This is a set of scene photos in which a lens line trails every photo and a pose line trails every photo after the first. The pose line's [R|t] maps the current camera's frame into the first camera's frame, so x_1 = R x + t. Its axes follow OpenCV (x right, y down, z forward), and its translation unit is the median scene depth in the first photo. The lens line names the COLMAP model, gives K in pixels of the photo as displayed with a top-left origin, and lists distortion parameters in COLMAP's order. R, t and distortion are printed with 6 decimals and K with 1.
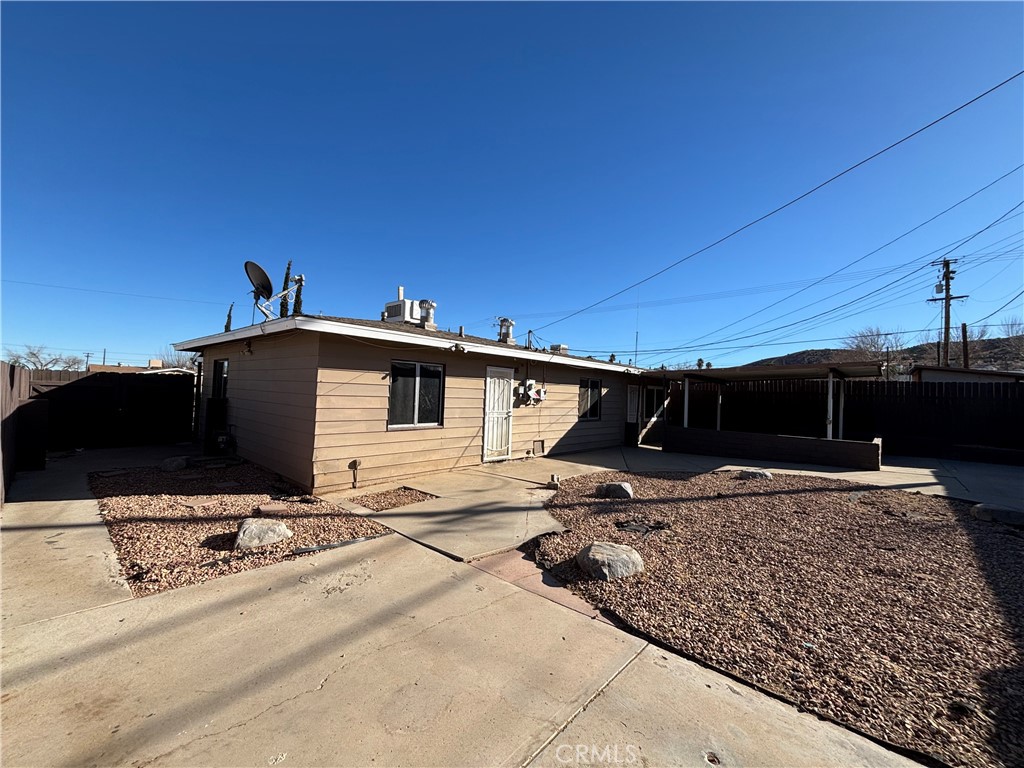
lens RADIAL K [[410.9, 0, 504.0], [0, 410.9, 384.0], [0, 0, 1]] dist [0.001790, 0.000608]
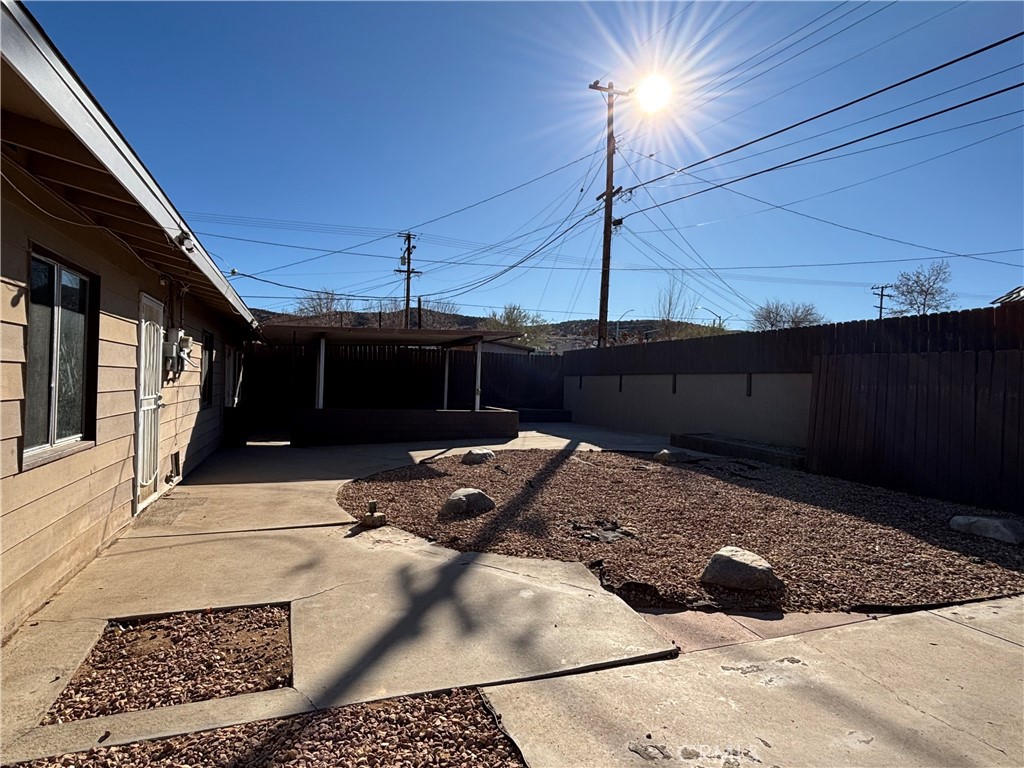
lens RADIAL K [[573.5, 0, 513.6], [0, 573.5, 380.8], [0, 0, 1]] dist [0.004234, 0.001025]
pose [[0.458055, -0.017814, 0.888746, -0.702002], [-0.035920, 0.998612, 0.038529, 0.020528], [-0.888198, -0.049572, 0.456779, 0.655040]]
